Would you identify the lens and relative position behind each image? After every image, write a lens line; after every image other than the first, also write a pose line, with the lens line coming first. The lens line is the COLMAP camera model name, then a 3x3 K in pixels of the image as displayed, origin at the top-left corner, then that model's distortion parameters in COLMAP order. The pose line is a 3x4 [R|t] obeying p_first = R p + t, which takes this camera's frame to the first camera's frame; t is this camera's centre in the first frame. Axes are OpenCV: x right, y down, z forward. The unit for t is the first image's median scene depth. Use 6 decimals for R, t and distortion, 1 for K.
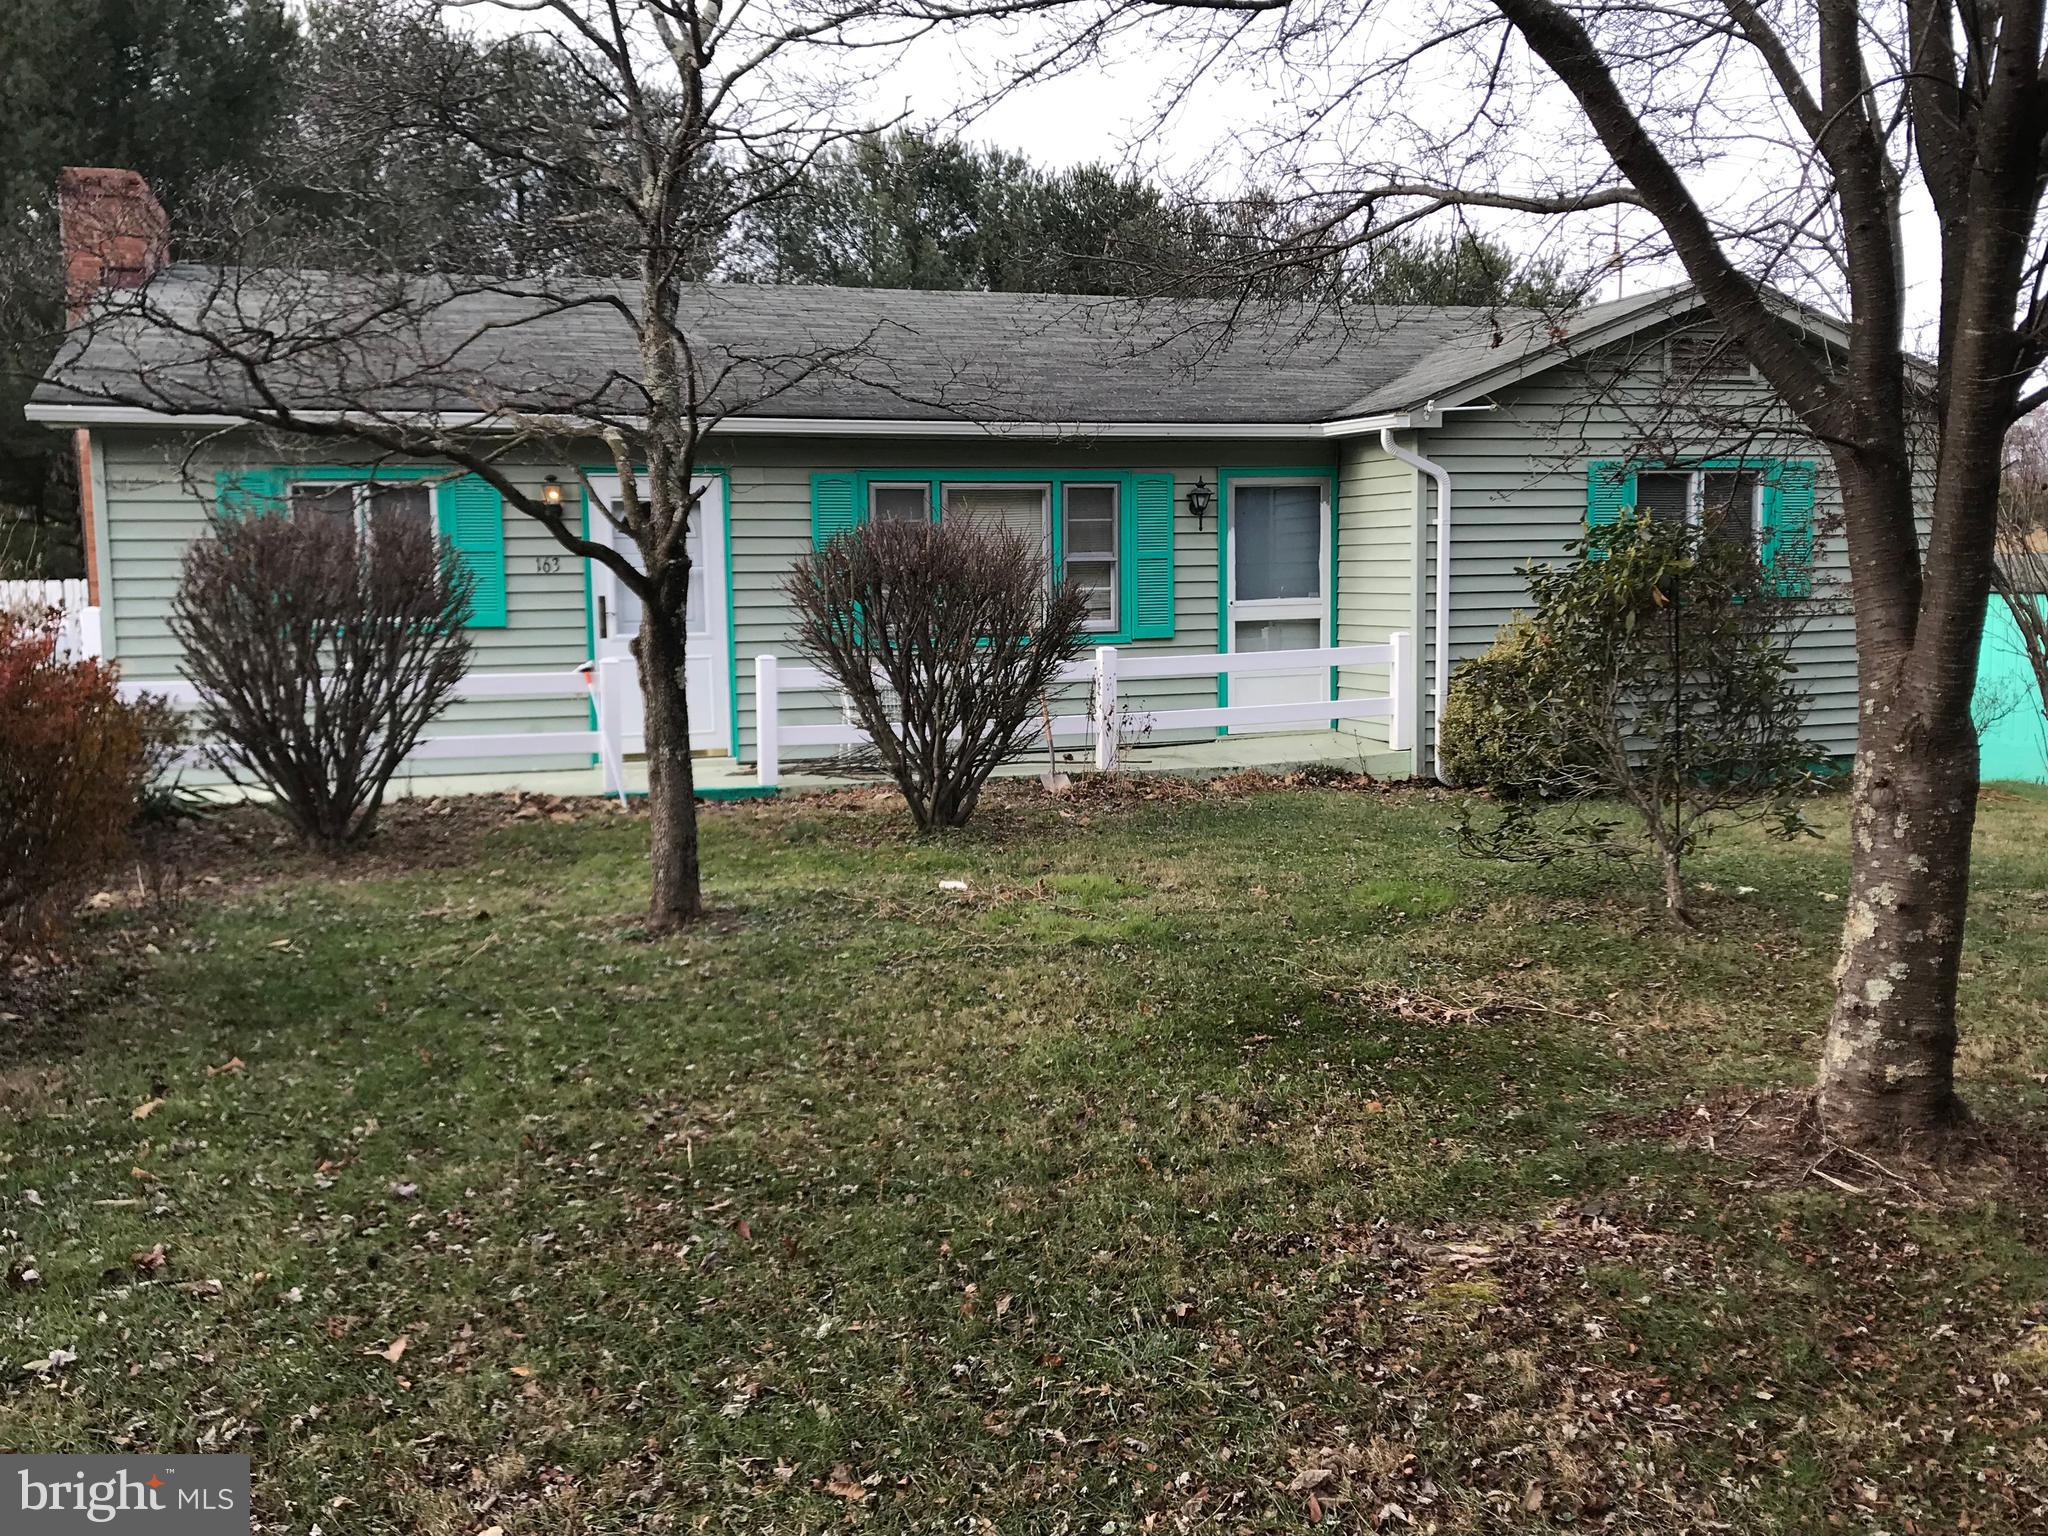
lens RADIAL K [[1861.2, 0, 1024.0], [0, 1861.2, 768.0], [0, 0, 1]] dist [0.003167, -0.011768]
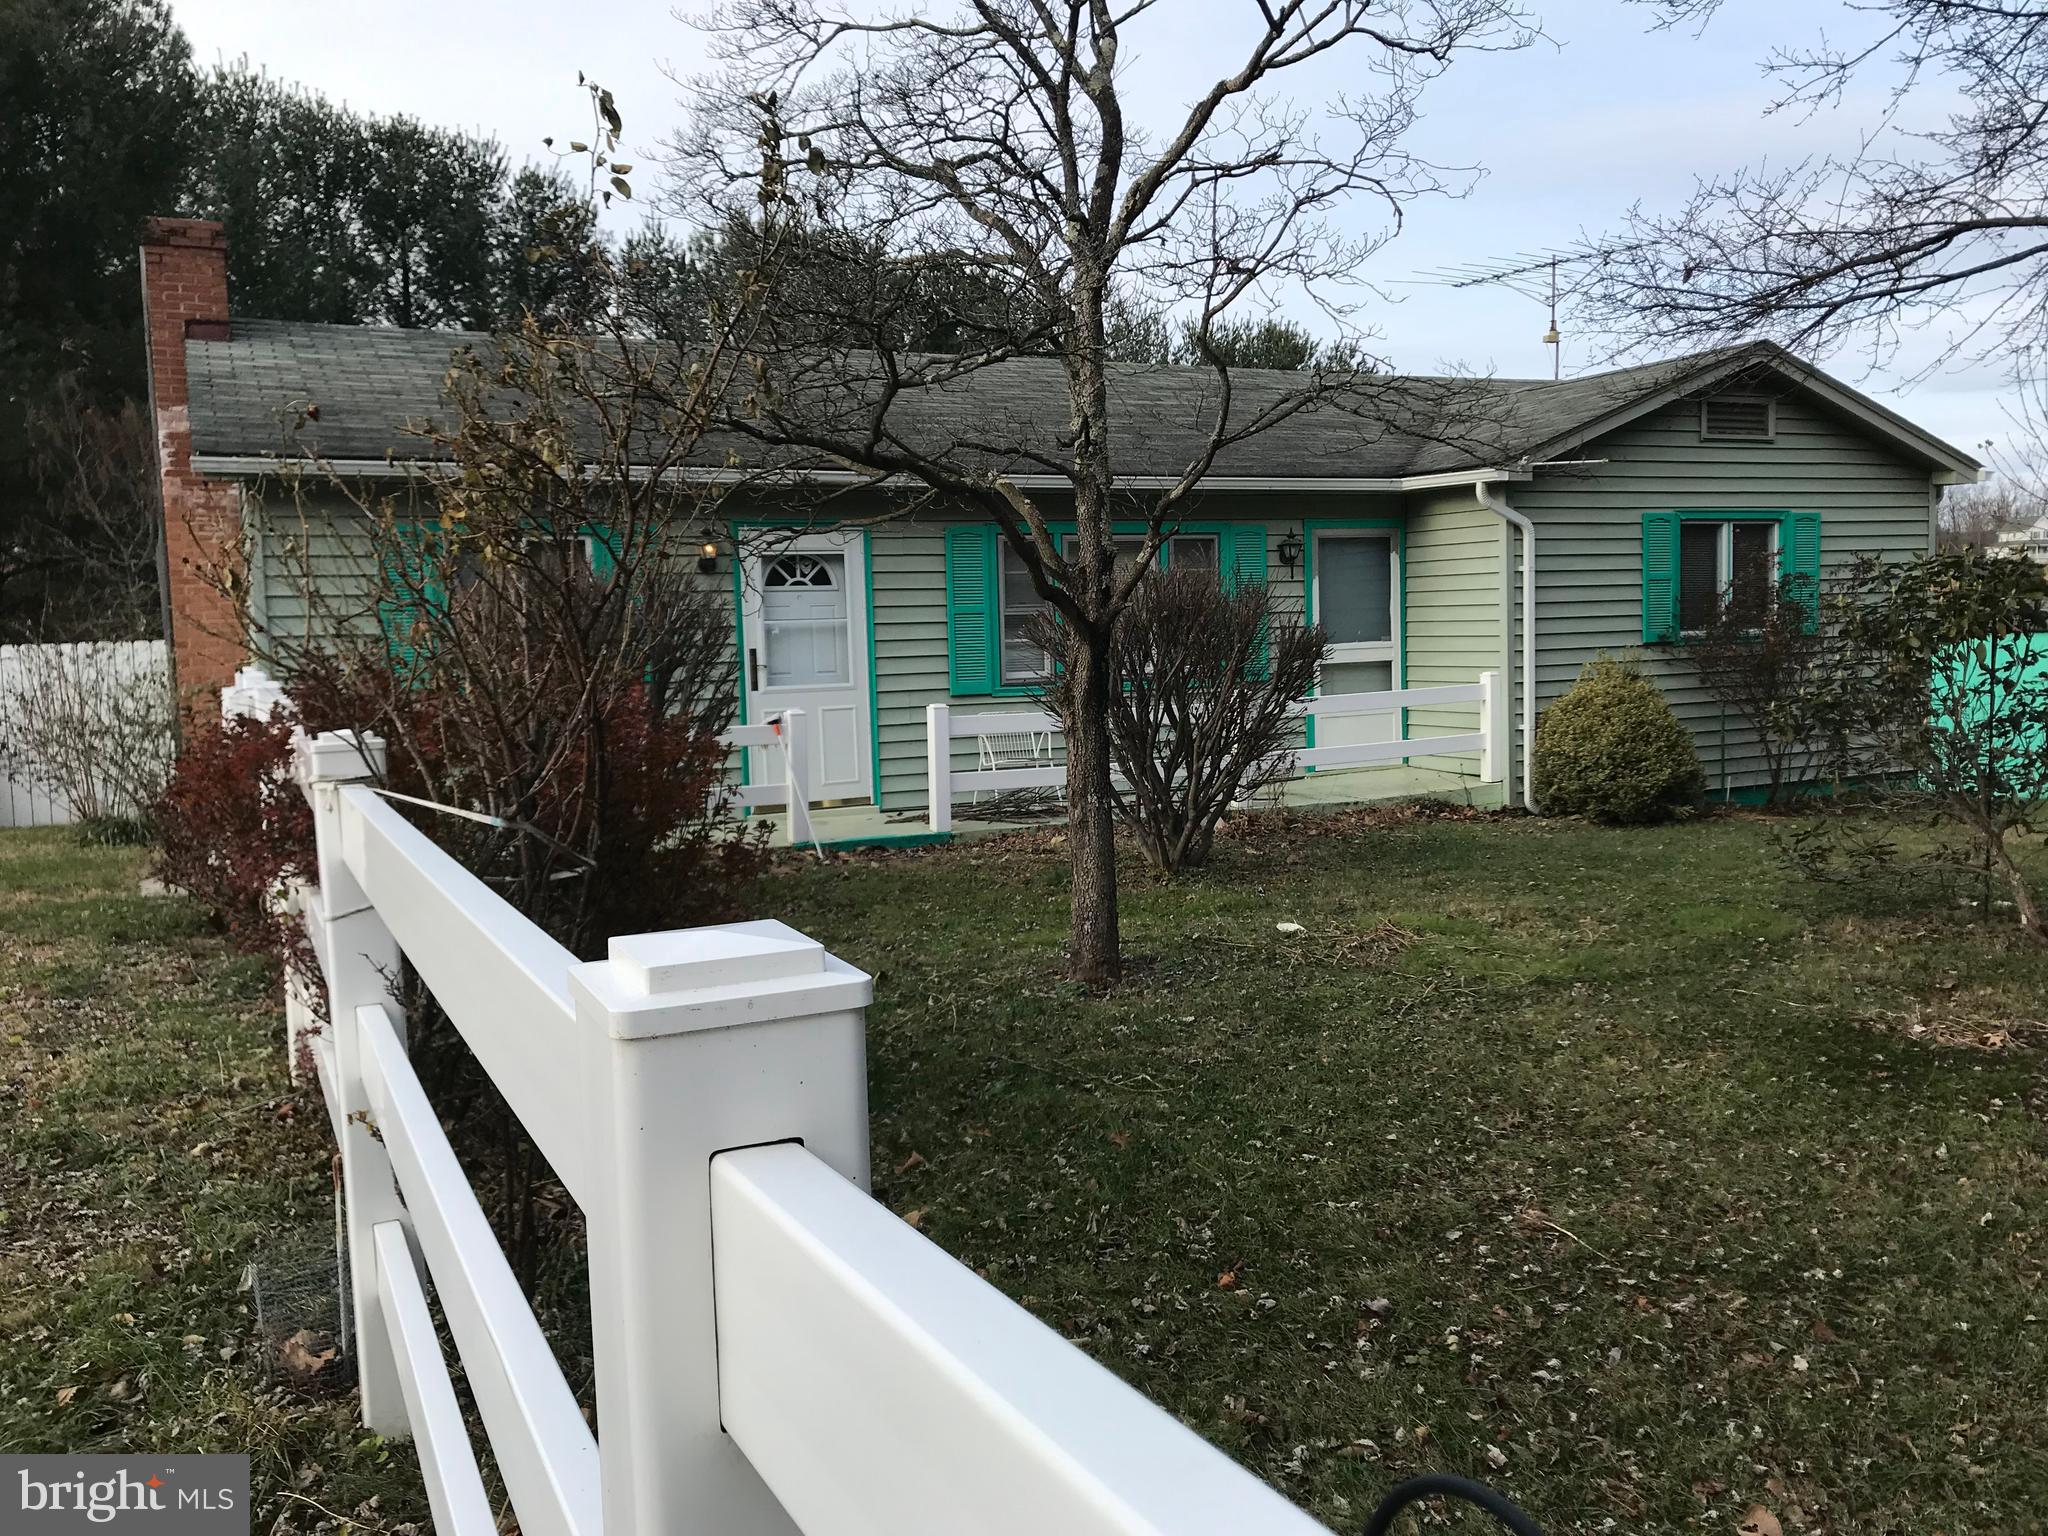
lens RADIAL K [[1692.9, 0, 1024.0], [0, 1692.9, 768.0], [0, 0, 1]] dist [0.017917, -0.000469]
pose [[0.991607, -0.023525, 0.127127, -0.190284], [0.026370, 0.999437, -0.020740, -0.004645], [-0.126568, 0.023918, 0.991670, 0.070366]]
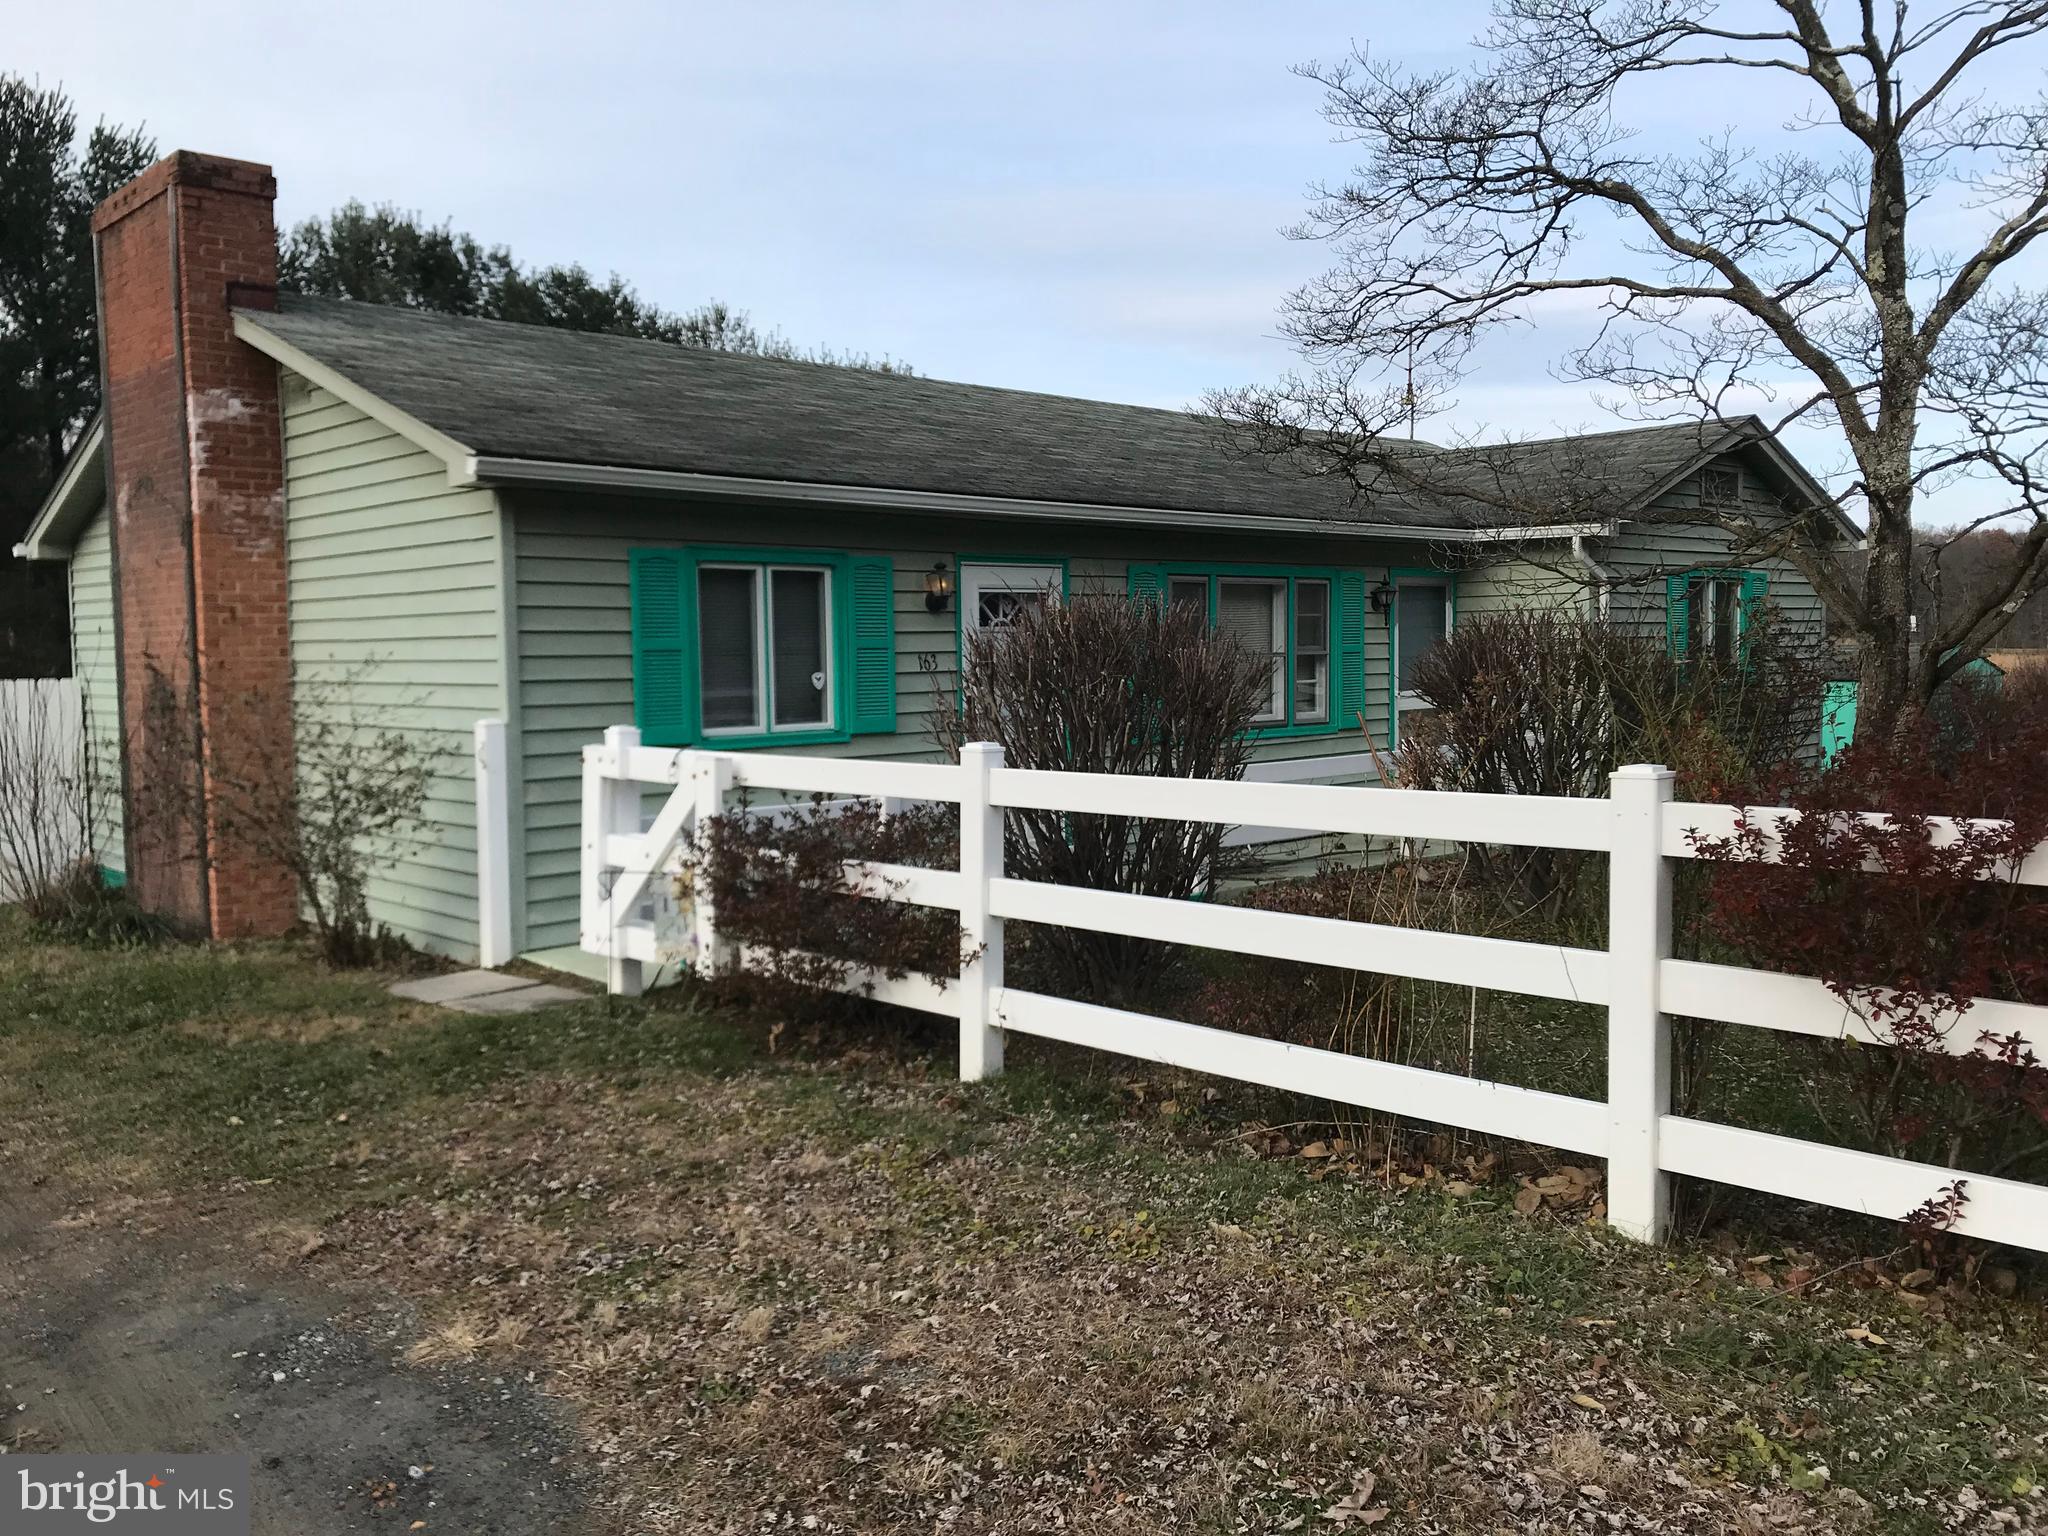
lens RADIAL K [[1656.2, 0, 1024.0], [0, 1656.2, 768.0], [0, 0, 1]] dist [-0.001748, 0.043807]
pose [[0.901731, -0.031841, 0.431123, -0.527713], [0.047653, 0.998528, -0.025923, -0.033471], [-0.429663, 0.043920, 0.901921, 0.250071]]
